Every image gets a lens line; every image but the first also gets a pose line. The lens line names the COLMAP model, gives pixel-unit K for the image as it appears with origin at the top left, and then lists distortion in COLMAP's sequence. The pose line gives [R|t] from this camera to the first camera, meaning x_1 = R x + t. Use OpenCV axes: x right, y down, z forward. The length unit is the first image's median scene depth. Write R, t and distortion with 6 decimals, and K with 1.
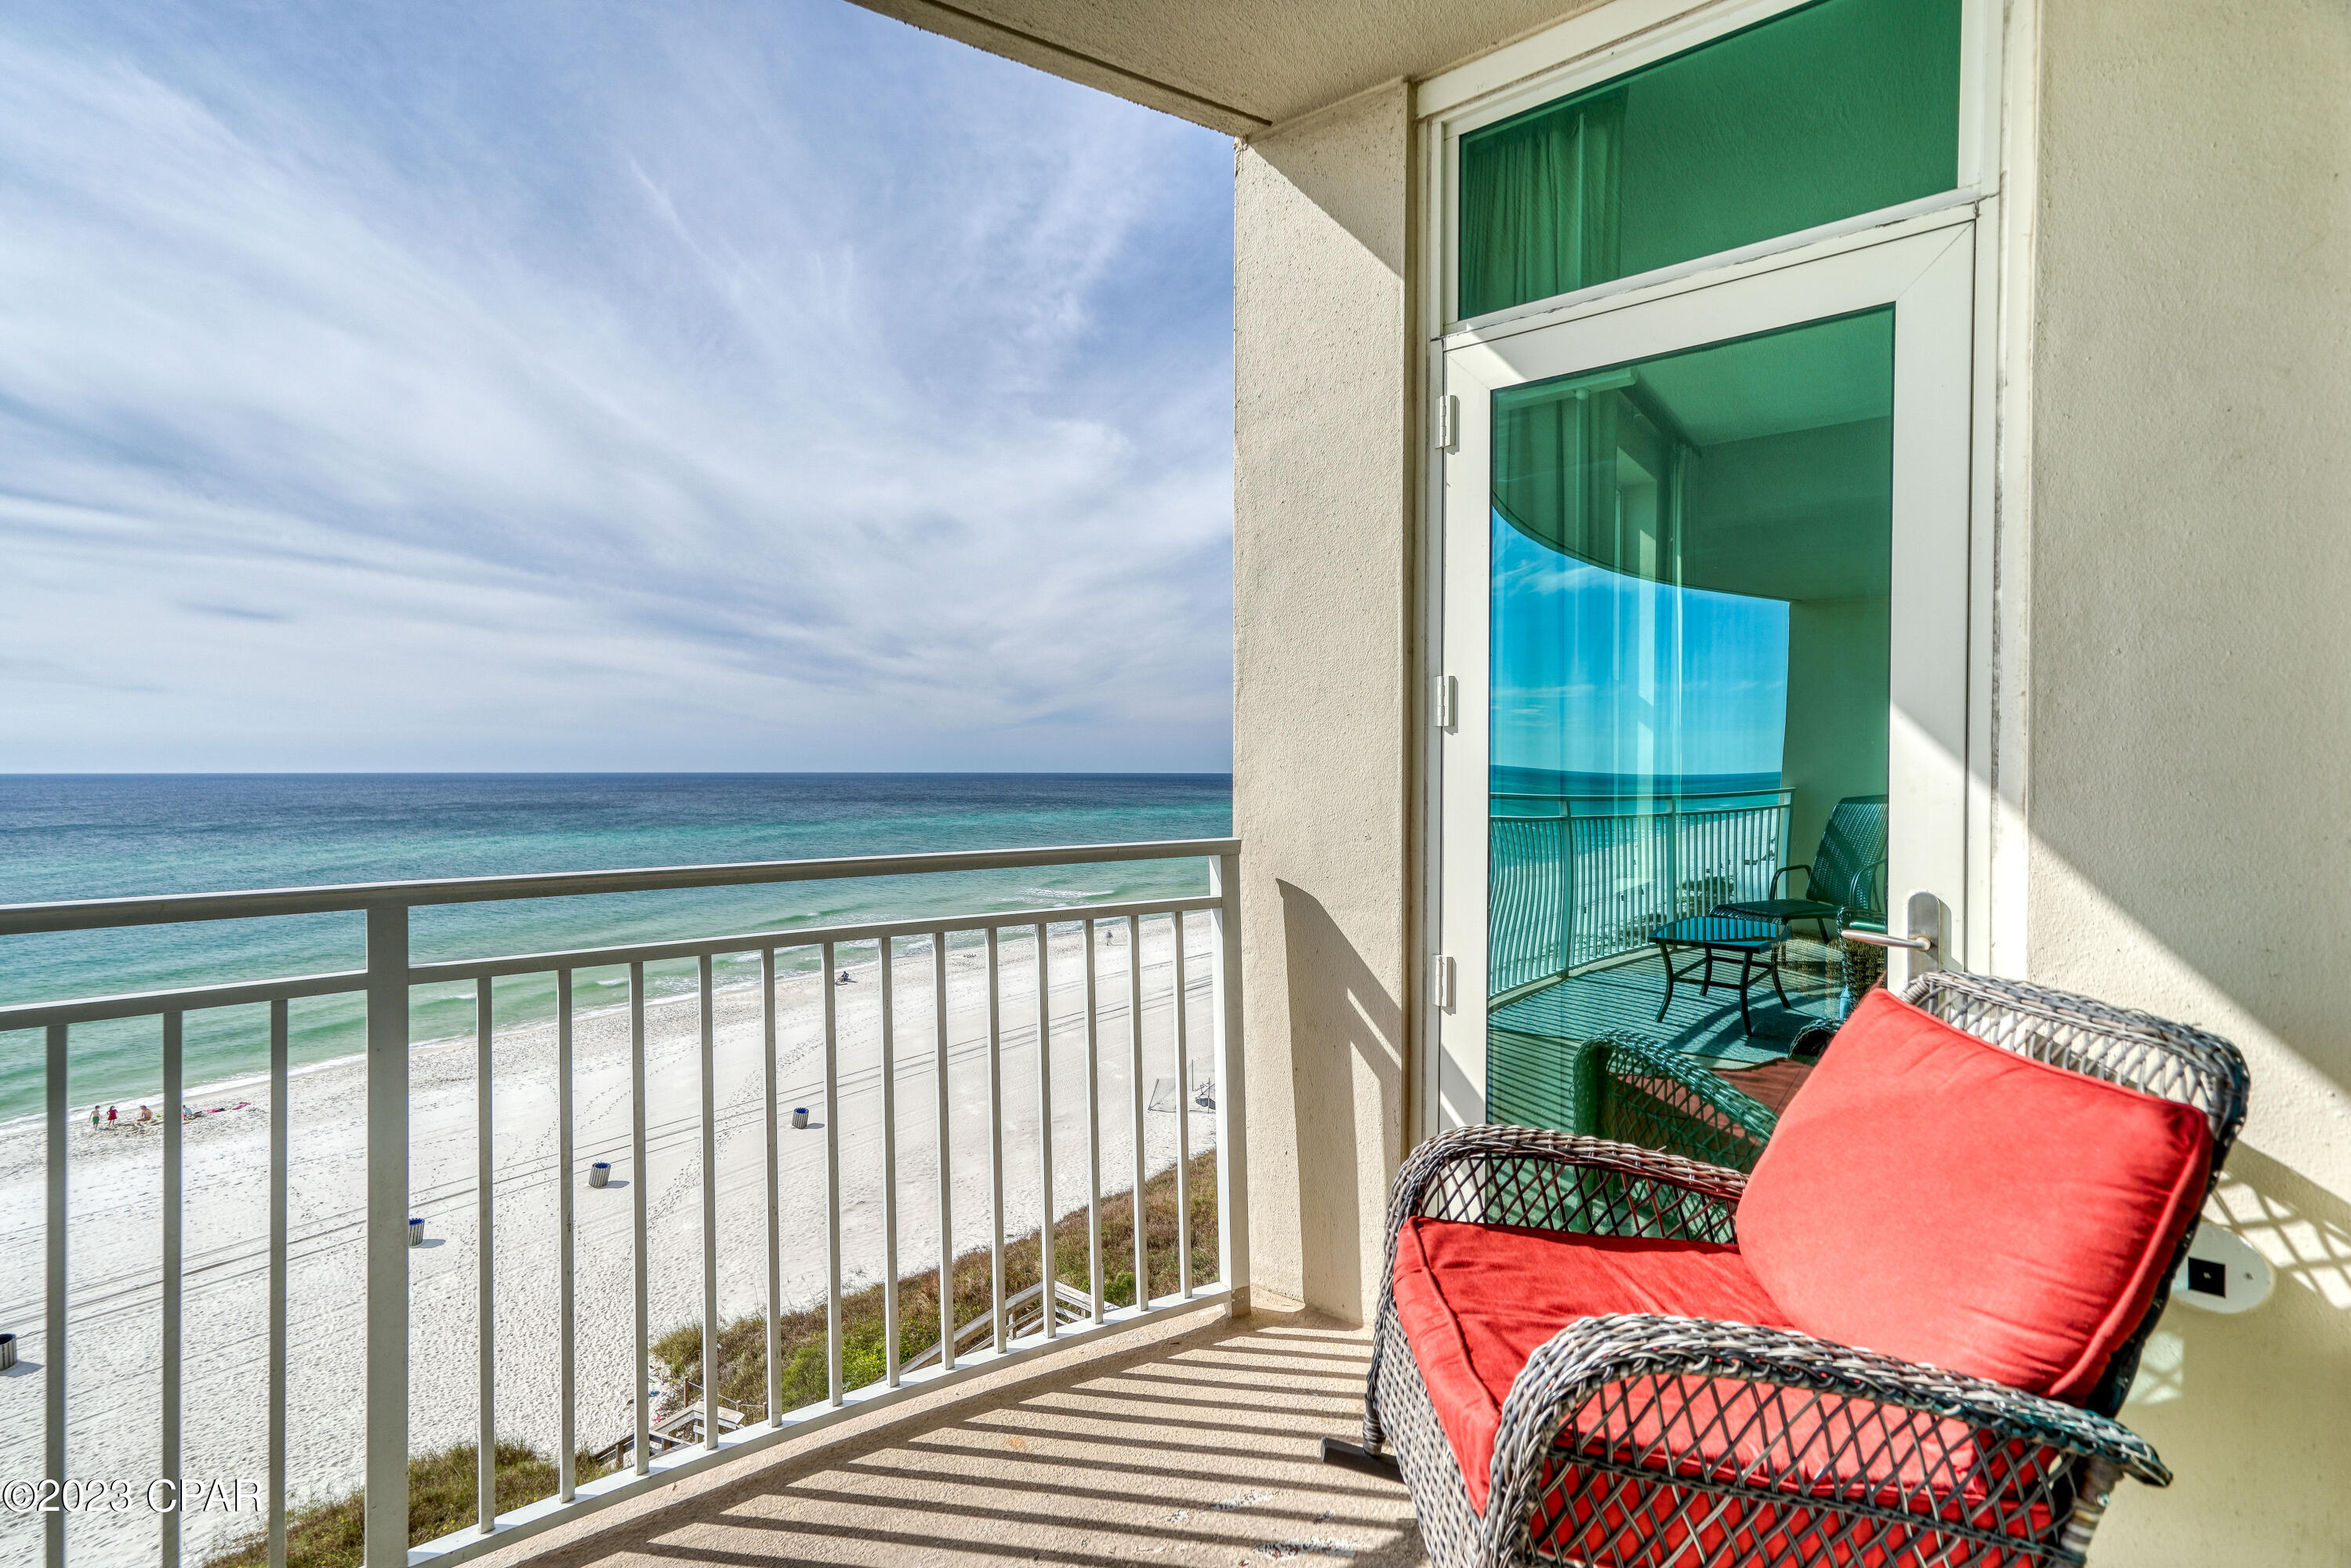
lens RADIAL K [[1047.3, 0, 1139.7], [0, 1047.3, 772.7], [0, 0, 1]] dist [-0.000009, 0.008120]
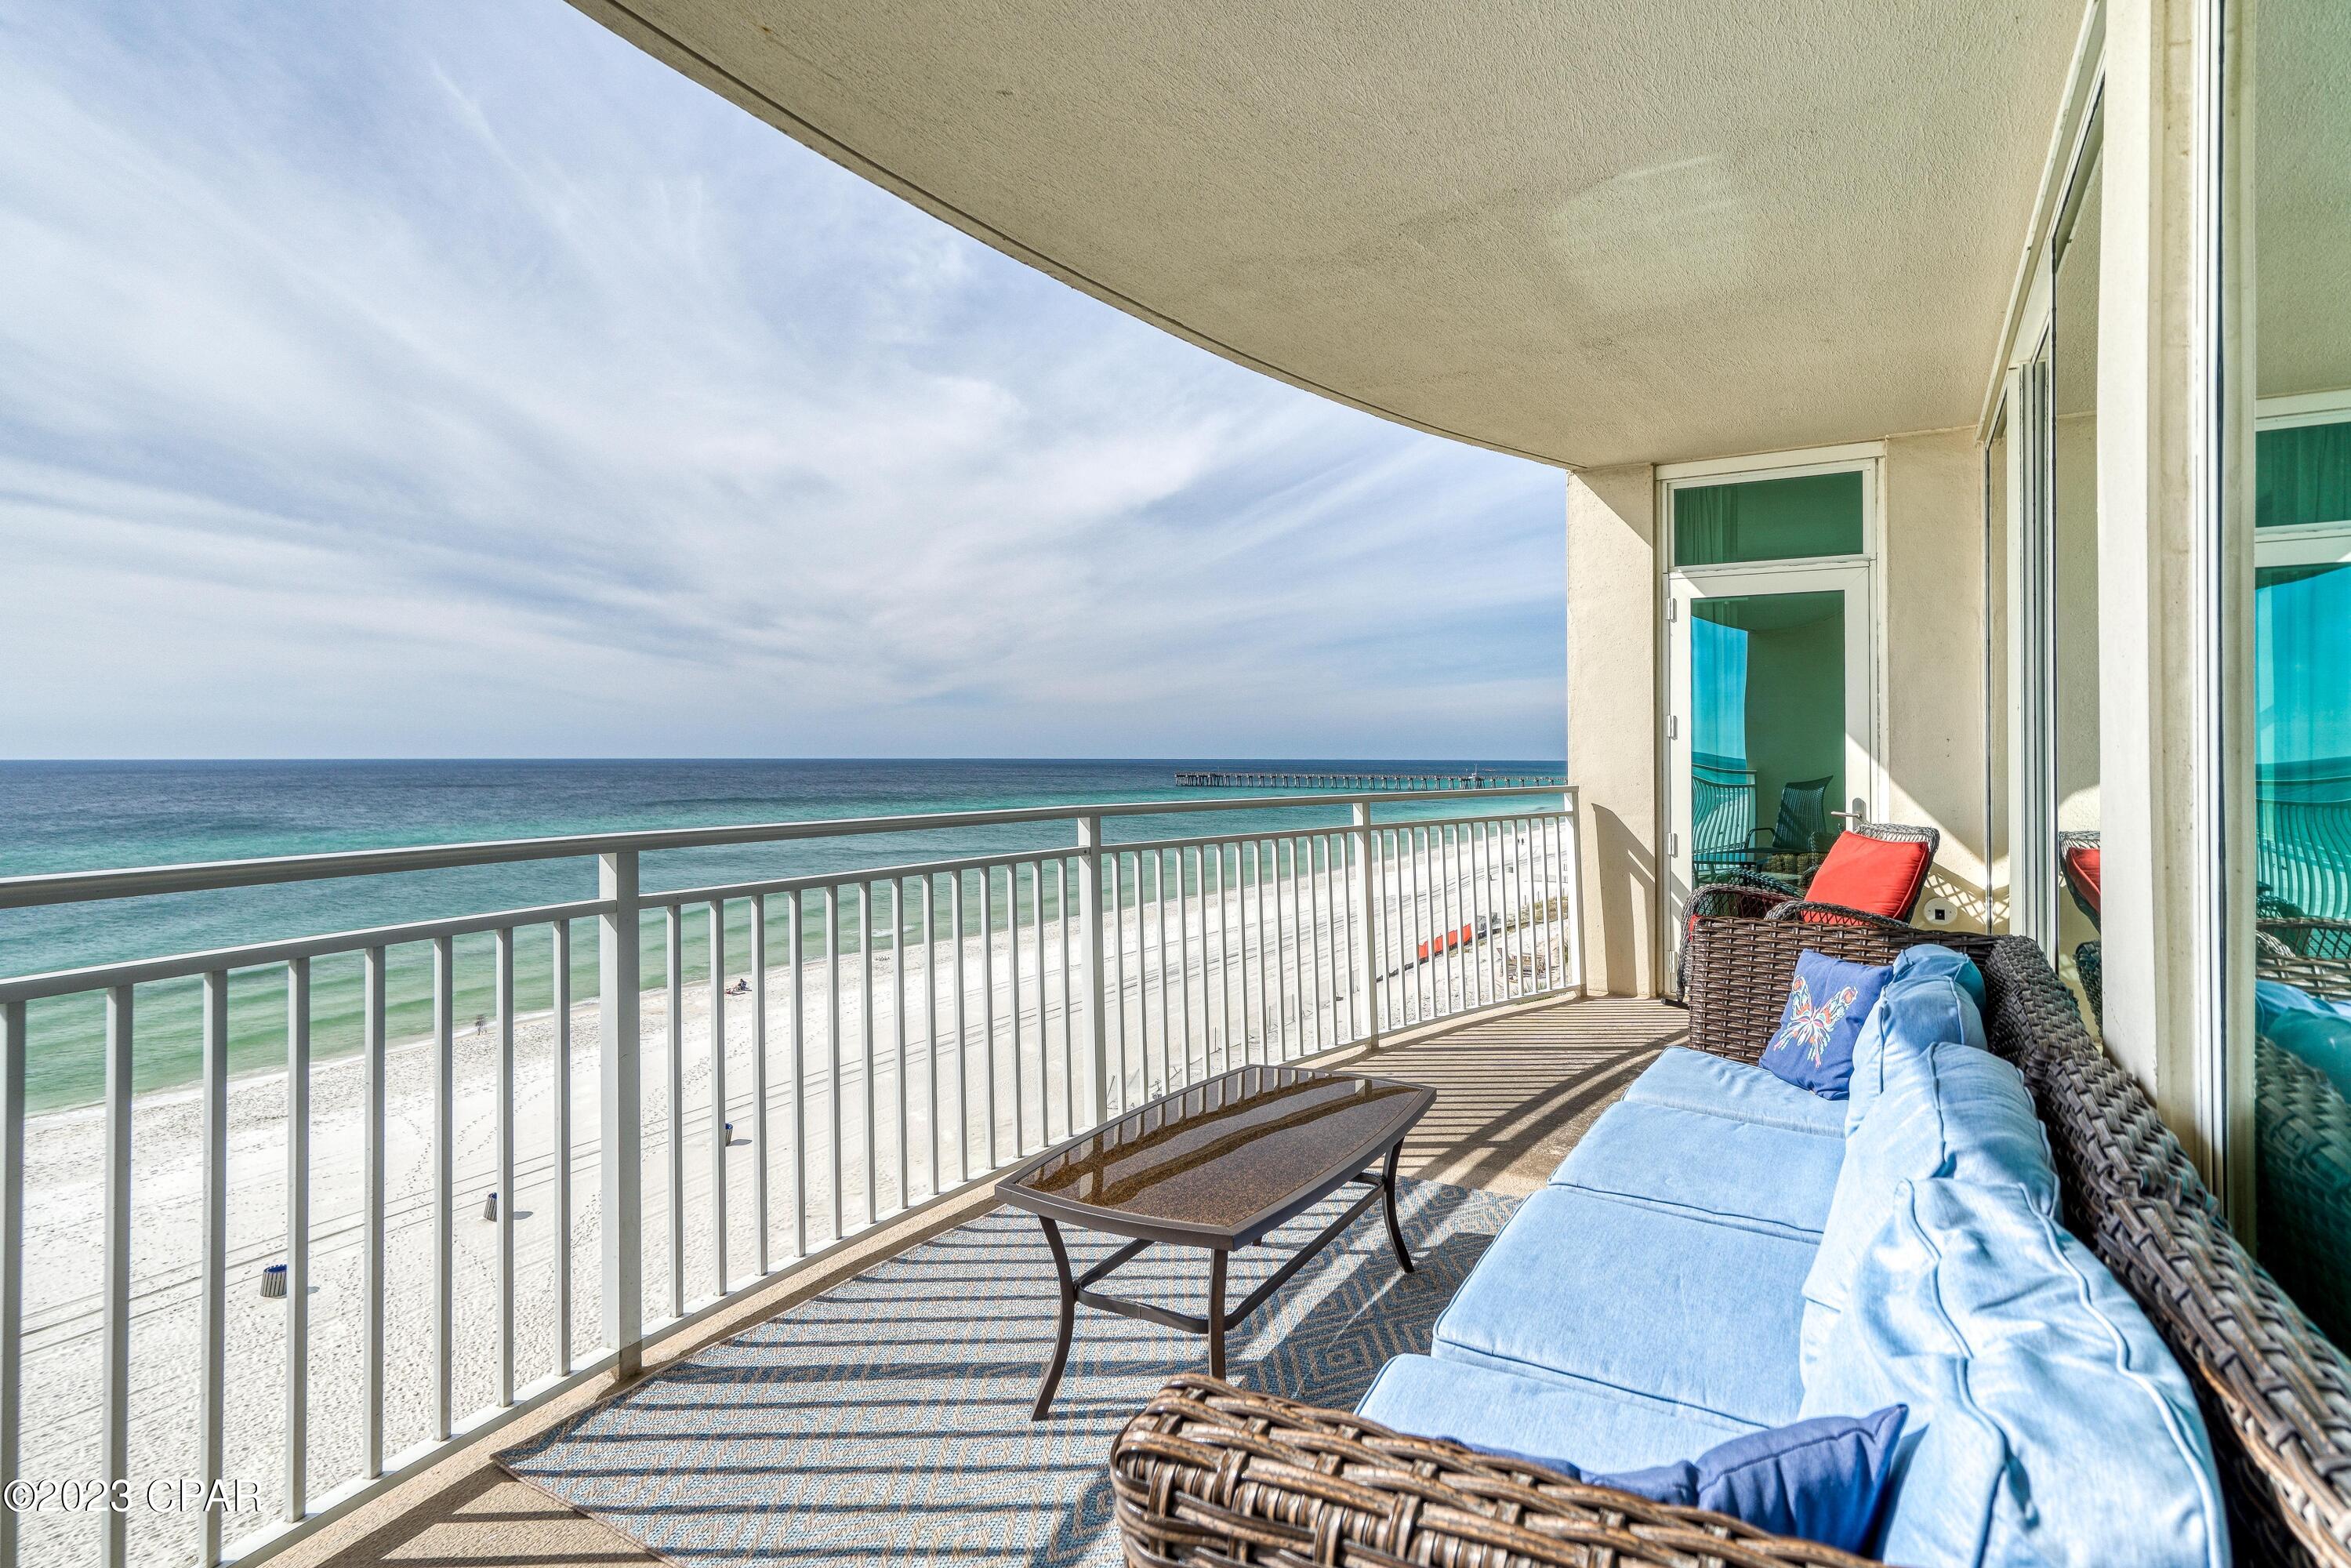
lens RADIAL K [[1146.4, 0, 1201.5], [0, 1146.4, 725.0], [0, 0, 1]] dist [0.003484, 0.001319]
pose [[0.988885, 0.002734, 0.148658, -0.654231], [0.001681, 0.999561, -0.029565, 0.002271], [-0.148674, 0.029487, 0.988447, -0.806568]]
